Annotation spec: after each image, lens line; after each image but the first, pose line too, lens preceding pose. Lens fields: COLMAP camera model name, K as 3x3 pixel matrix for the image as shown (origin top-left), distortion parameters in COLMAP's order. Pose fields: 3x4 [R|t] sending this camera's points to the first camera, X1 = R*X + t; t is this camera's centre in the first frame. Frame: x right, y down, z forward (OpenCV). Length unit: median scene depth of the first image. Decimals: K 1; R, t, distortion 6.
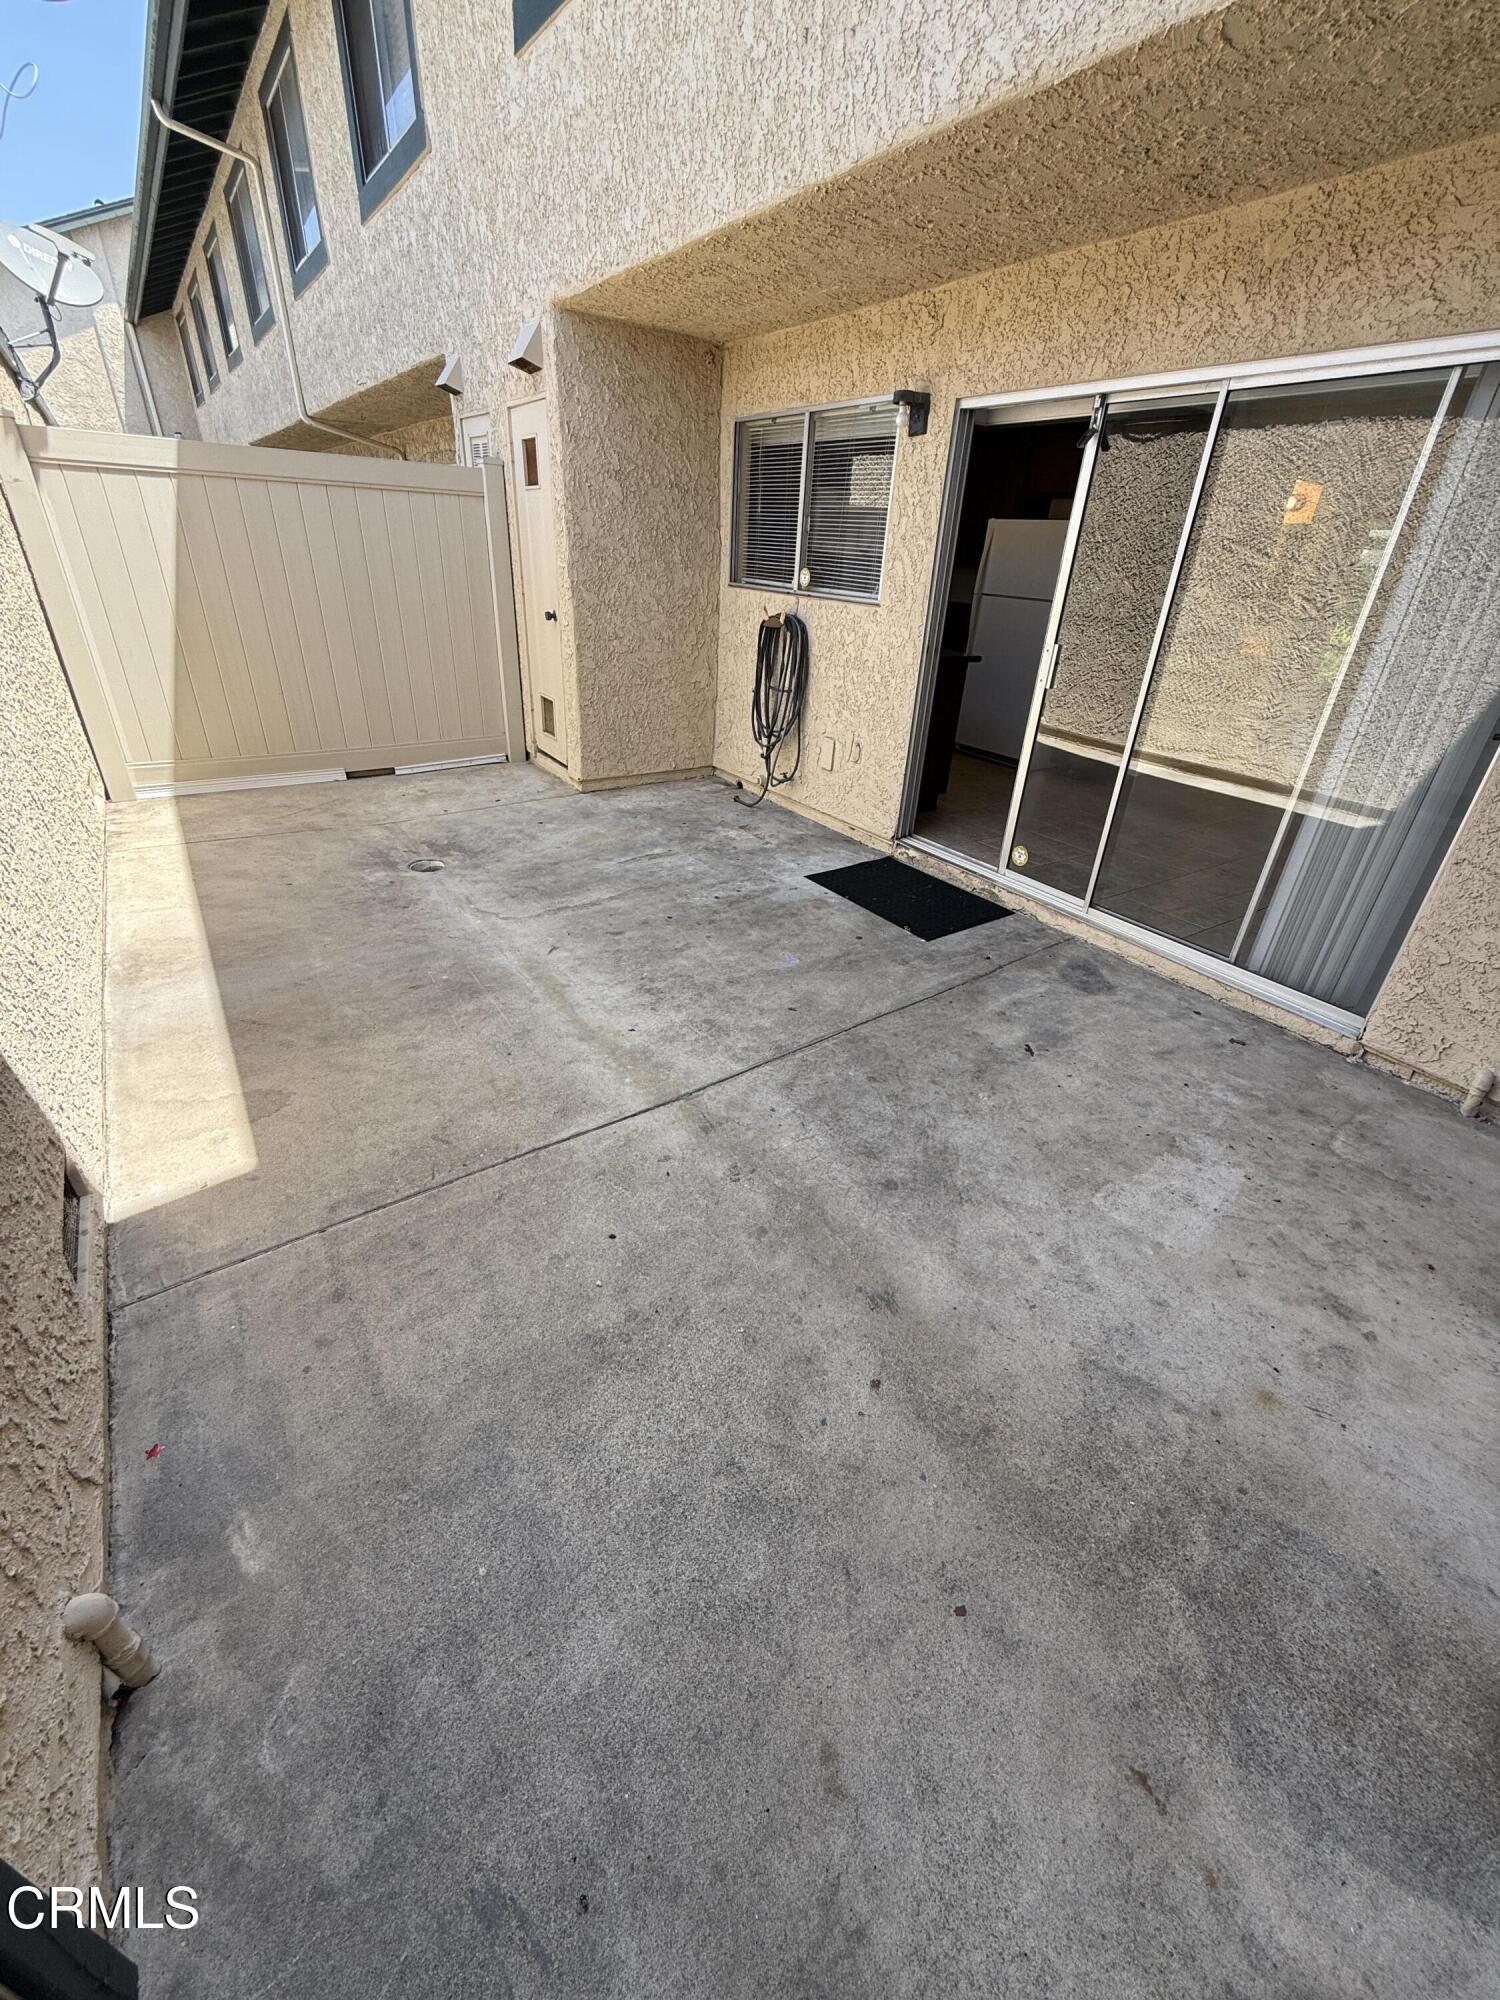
lens RADIAL K [[799.1, 0, 752.8], [0, 799.1, 995.8], [0, 0, 1]] dist [0.000596, 0.000319]
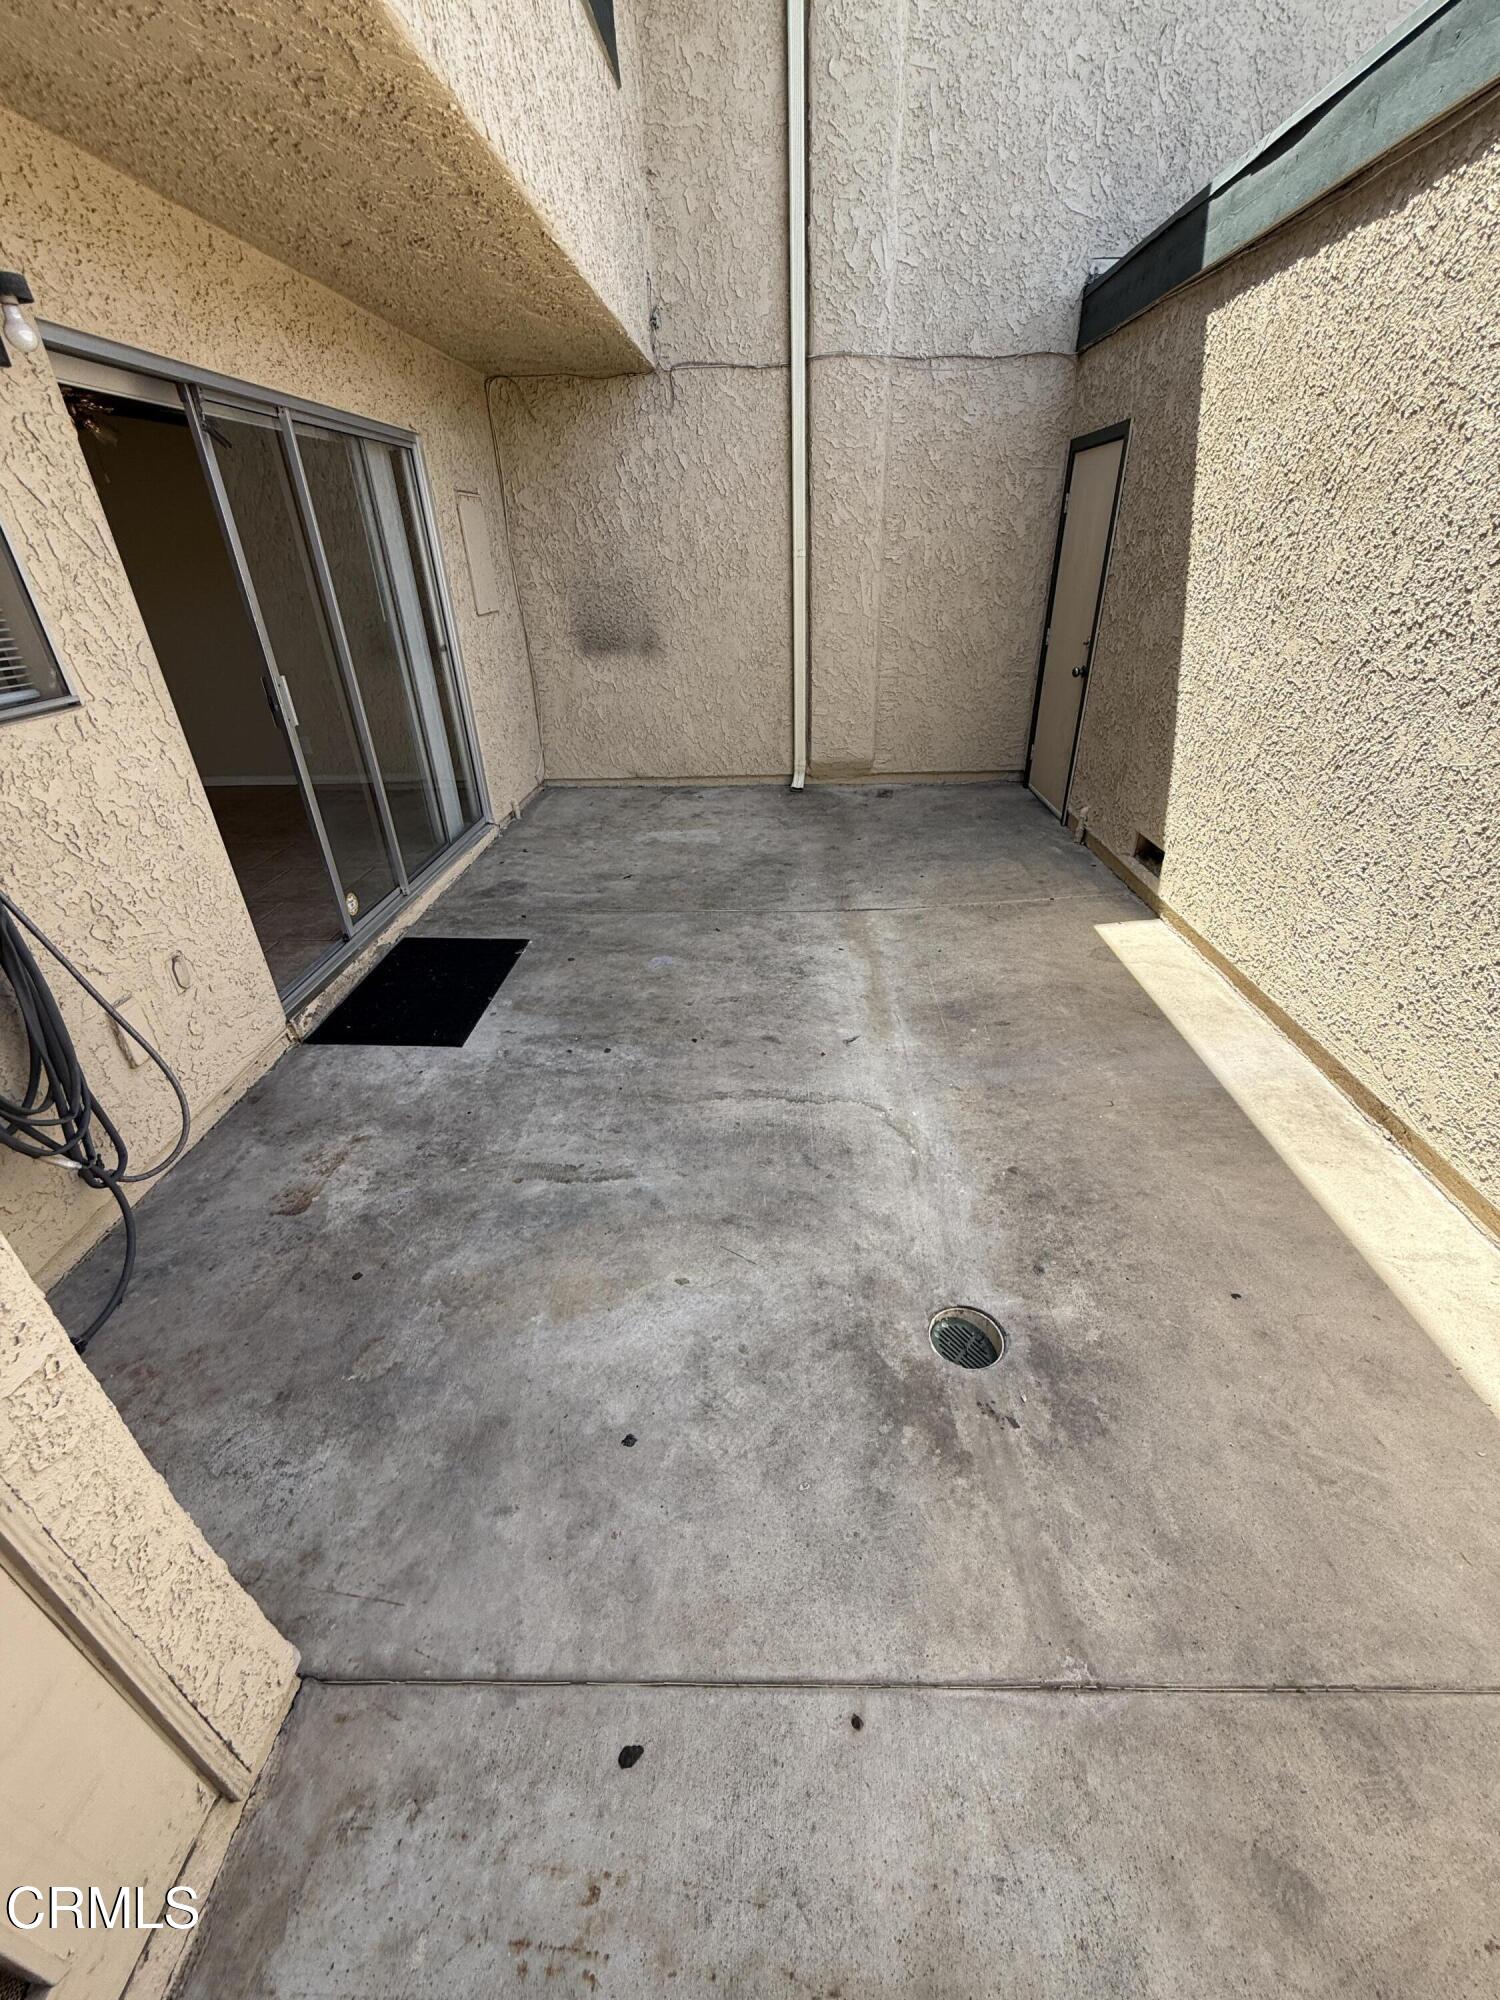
lens RADIAL K [[799.1, 0, 751.5], [0, 799.1, 993.3], [0, 0, 1]] dist [0.000596, 0.000319]
pose [[-0.803565, -0.318440, 0.502870, -0.585480], [0.277311, 0.547264, 0.789684, -0.805782], [-0.526670, 0.774014, -0.351456, 1.319526]]
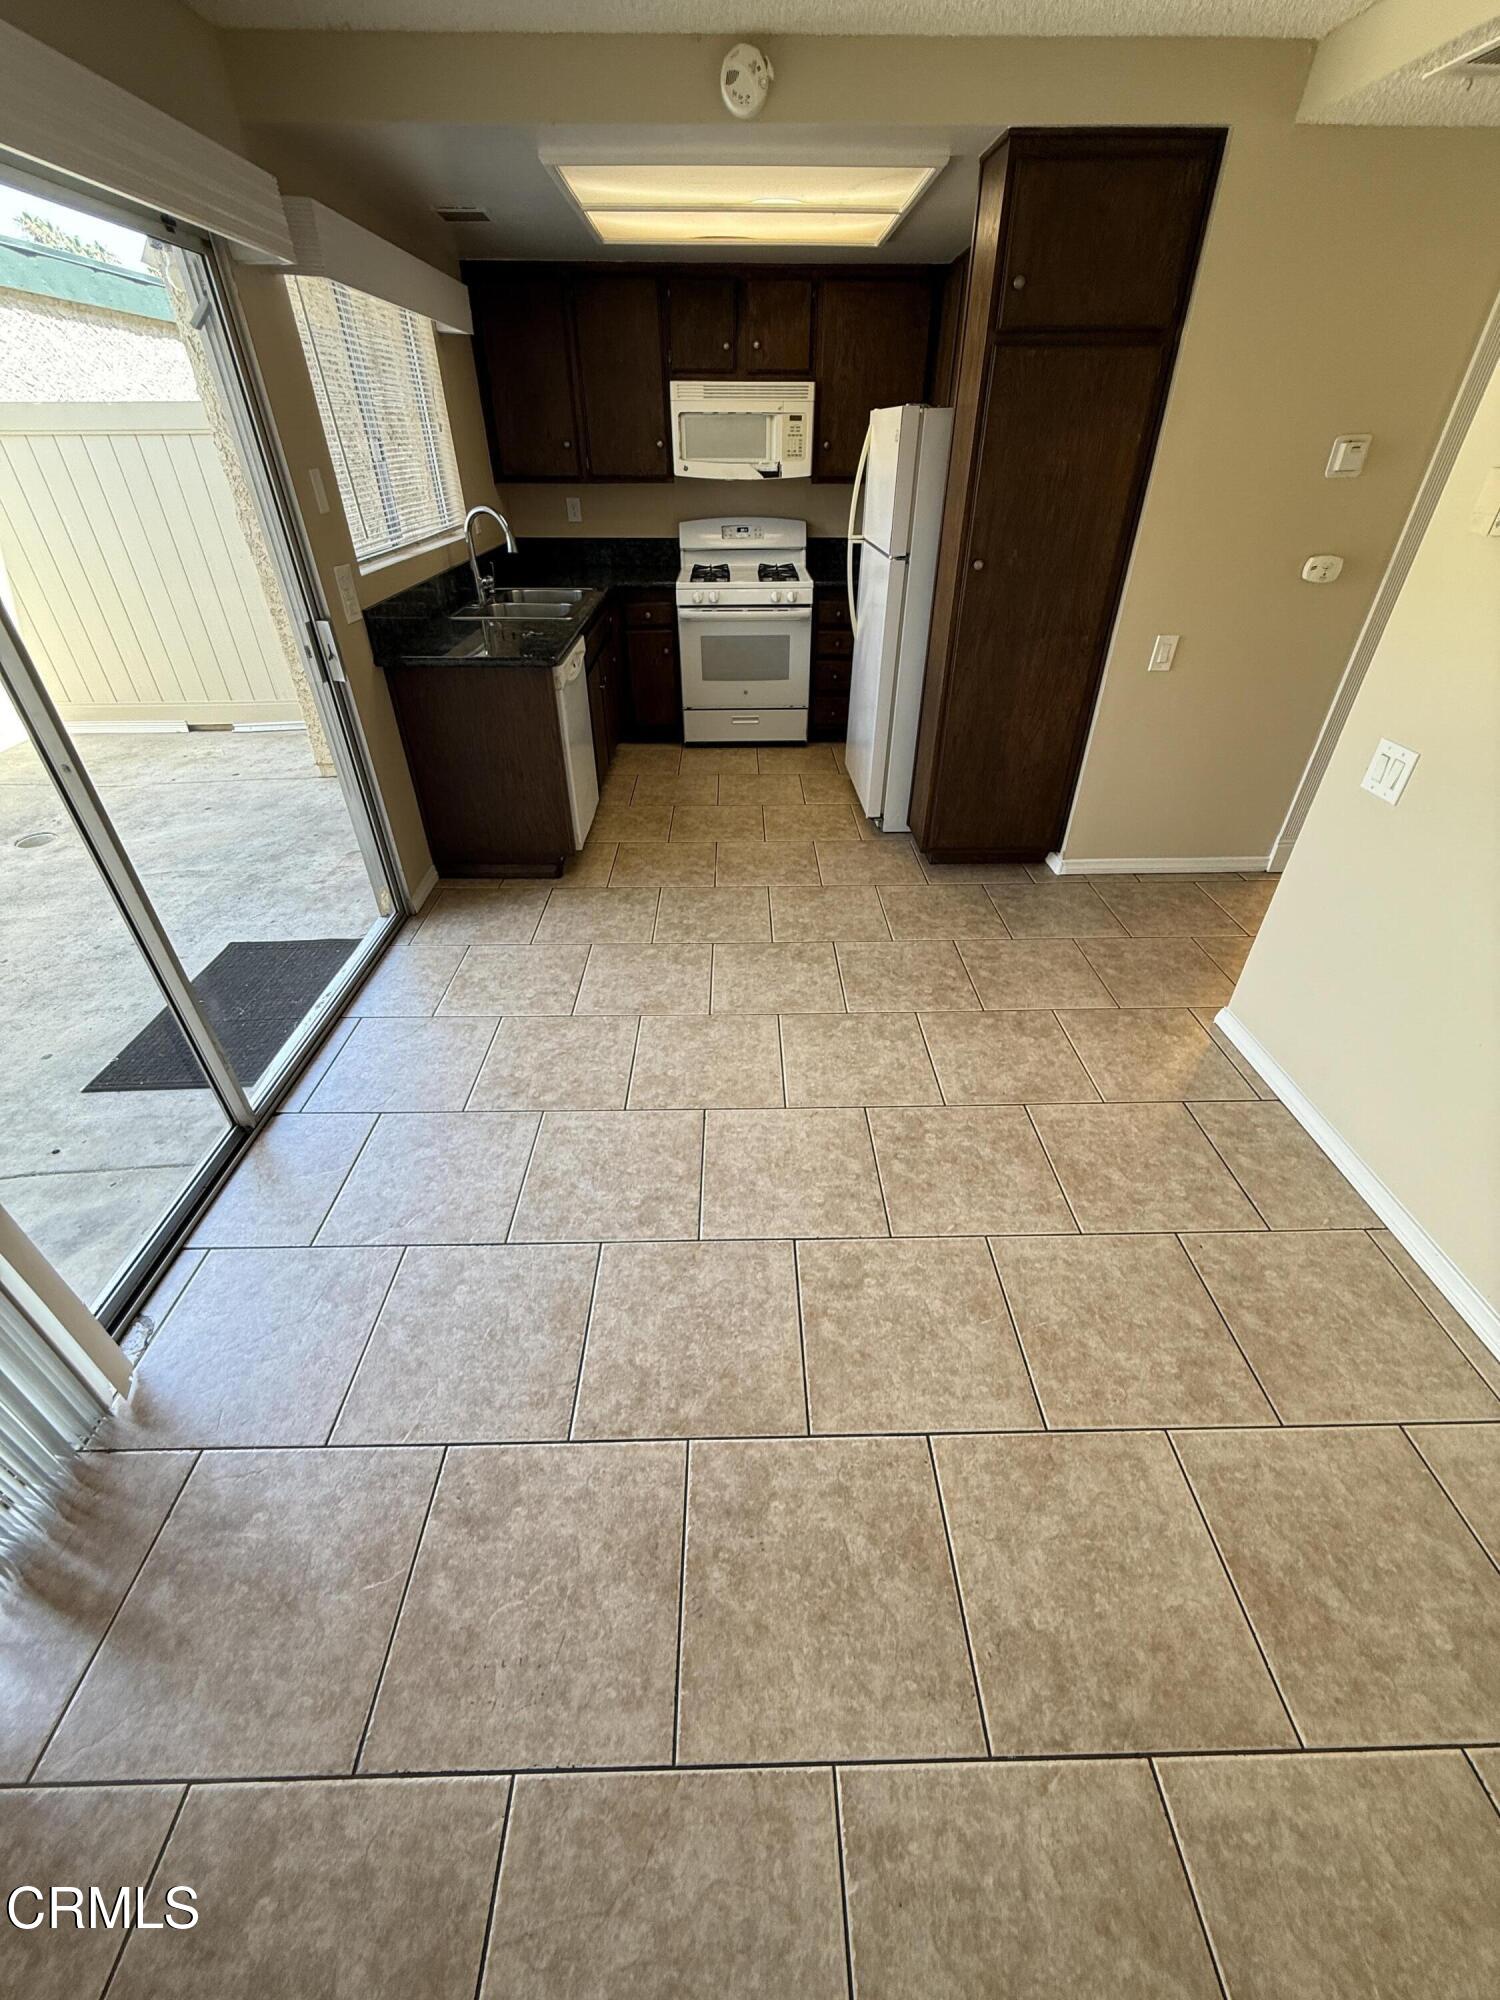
lens RADIAL K [[799.1, 0, 754.7], [0, 799.1, 995.7], [0, 0, 1]] dist [0.000596, 0.000319]
pose [[0.837156, 0.270134, -0.475603, 1.056635], [-0.229517, 0.962766, 0.142838, -0.397985], [0.496480, -0.010419, 0.867986, 0.715851]]
